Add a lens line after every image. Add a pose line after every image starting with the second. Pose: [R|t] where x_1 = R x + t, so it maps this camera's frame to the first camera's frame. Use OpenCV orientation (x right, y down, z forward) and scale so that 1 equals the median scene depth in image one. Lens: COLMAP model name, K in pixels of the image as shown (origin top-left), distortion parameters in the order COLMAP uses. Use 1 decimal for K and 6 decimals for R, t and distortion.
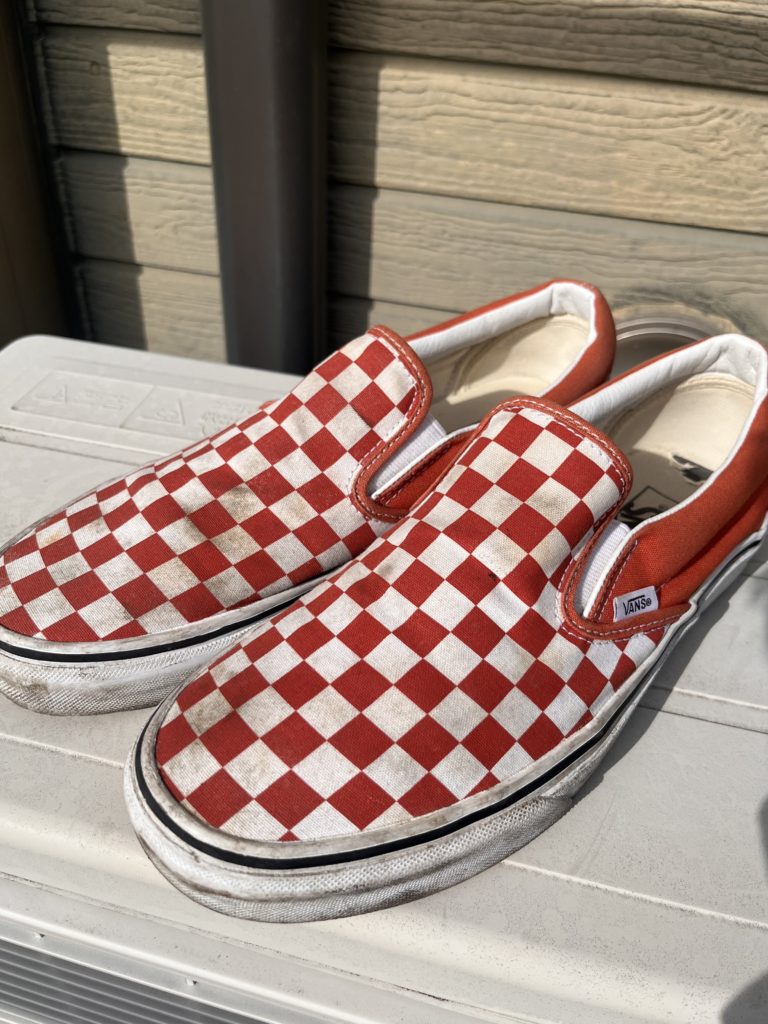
lens RADIAL K [[837.0, 0, 379.8], [0, 837.0, 521.7], [0, 0, 1]] dist [0.042089, -0.082218]
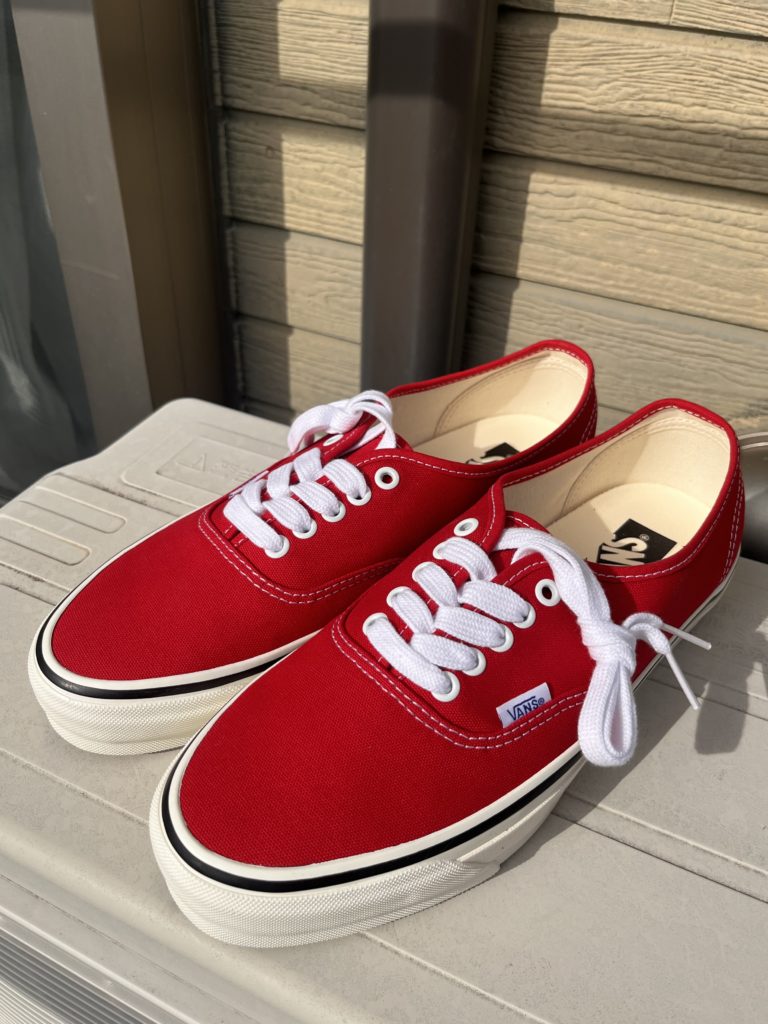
lens RADIAL K [[837.0, 0, 380.8], [0, 837.0, 508.9], [0, 0, 1]] dist [0.042089, -0.082218]
pose [[0.979678, 0.113377, -0.165461, 0.035961], [-0.116452, 0.993156, -0.008973, -0.094369], [0.163312, 0.028059, 0.986175, -0.038891]]
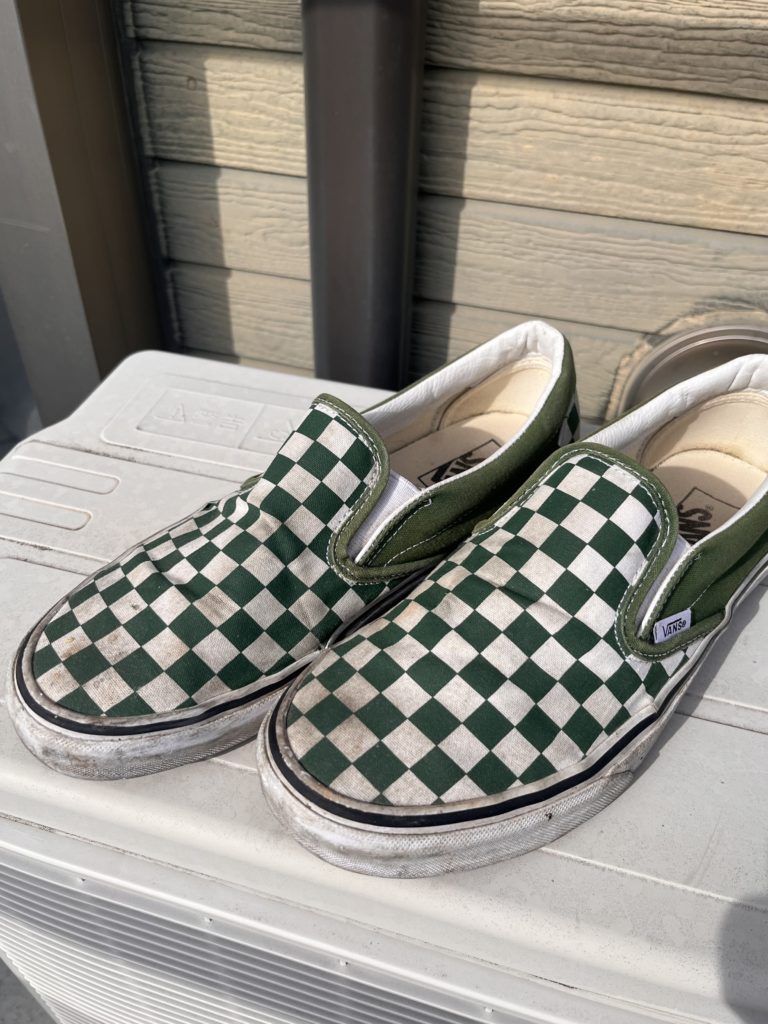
lens RADIAL K [[837.0, 0, 374.4], [0, 837.0, 520.3], [0, 0, 1]] dist [0.042089, -0.082218]
pose [[0.999128, 0.003536, -0.041602, -0.073484], [-0.000991, 0.998135, 0.061039, -0.070273], [0.041740, -0.060945, 0.997268, -0.061632]]
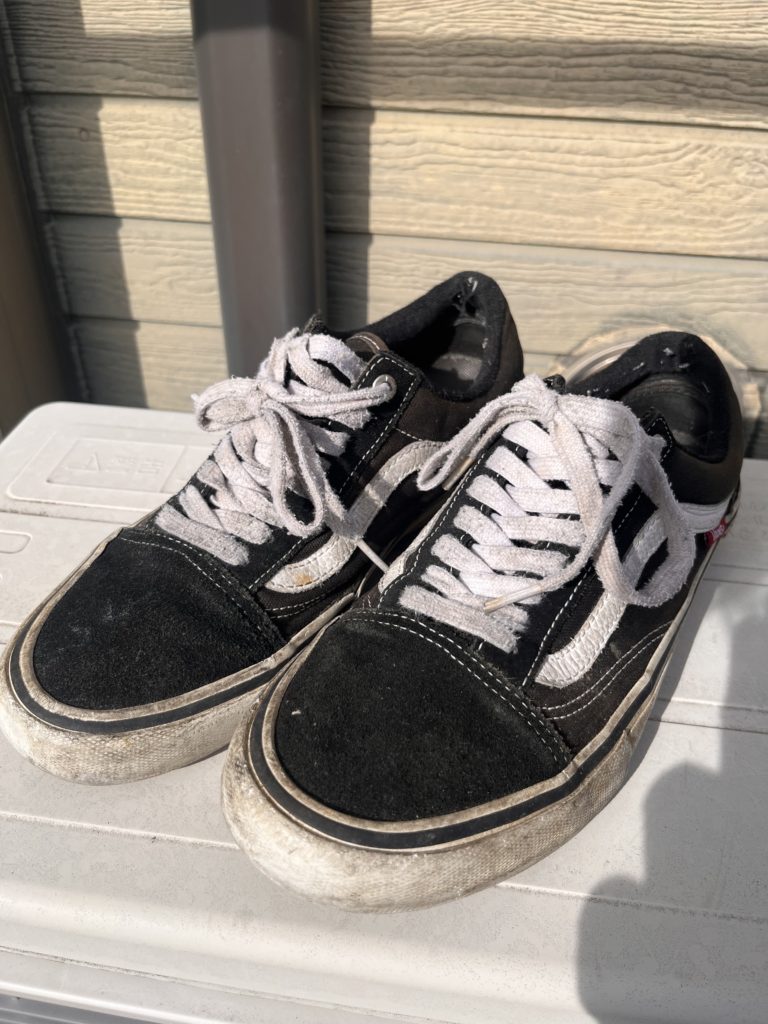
lens RADIAL K [[804.5, 0, 380.1], [0, 804.5, 508.6], [0, 0, 1]] dist [0.039961, -0.078445]
pose [[0.993709, -0.085118, 0.072787, -0.099191], [0.086761, 0.996034, -0.019715, -0.041767], [-0.070821, 0.025906, 0.997153, 0.013332]]
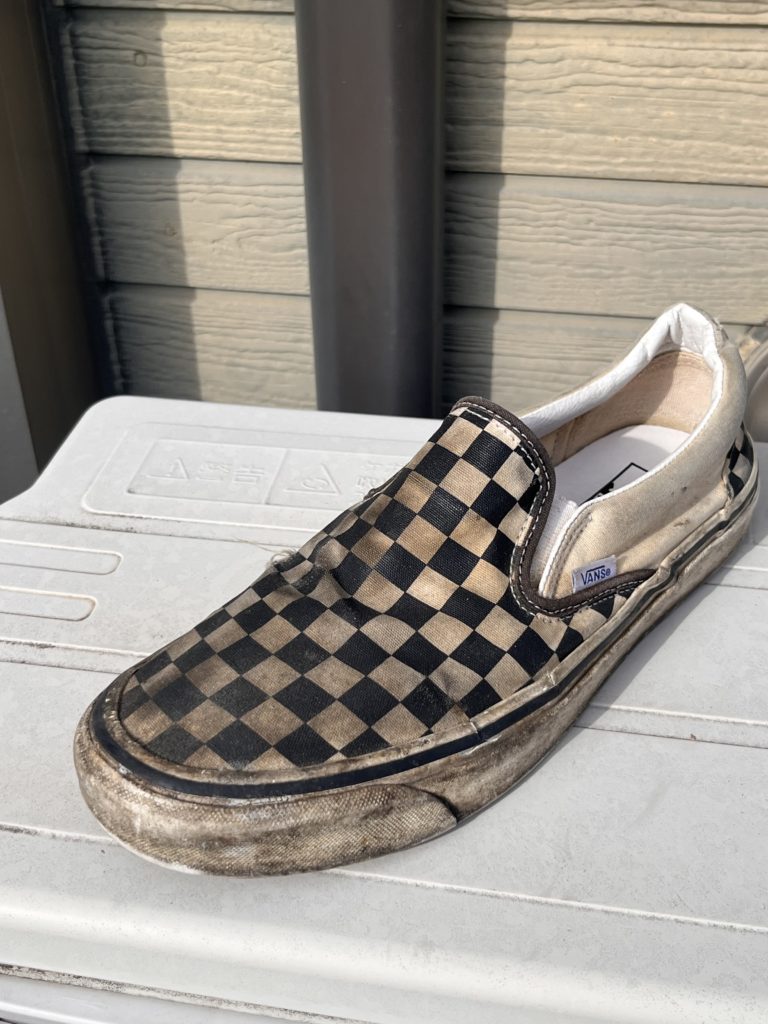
lens RADIAL K [[1275.3, 0, 363.8], [0, 1275.3, 526.6], [0, 0, 1]] dist [0.001178, 0.000000]
pose [[0.996210, -0.086627, 0.007846, -0.184962], [0.086892, 0.995213, -0.044730, -0.020436], [-0.003934, 0.045242, 0.998968, -0.216142]]
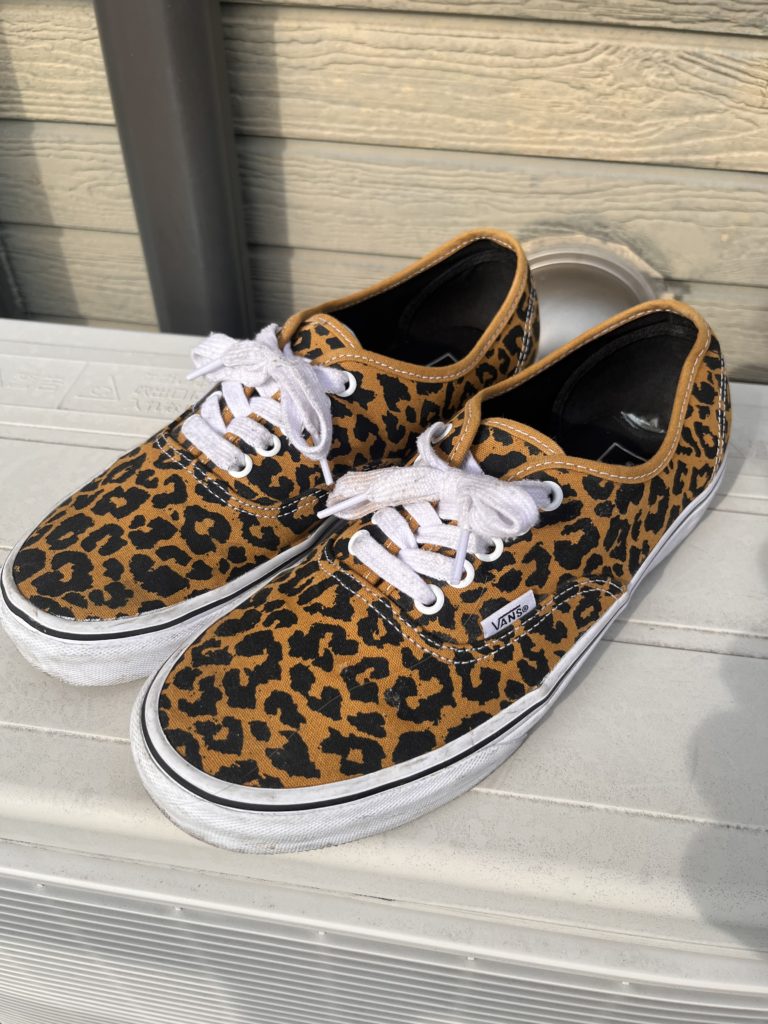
lens RADIAL K [[804.5, 0, 391.6], [0, 804.5, 513.0], [0, 0, 1]] dist [0.039961, -0.078445]
pose [[0.994027, -0.093985, 0.055472, 0.031462], [0.087030, 0.989348, 0.116690, -0.053075], [-0.065849, -0.111166, 0.991618, -0.037209]]
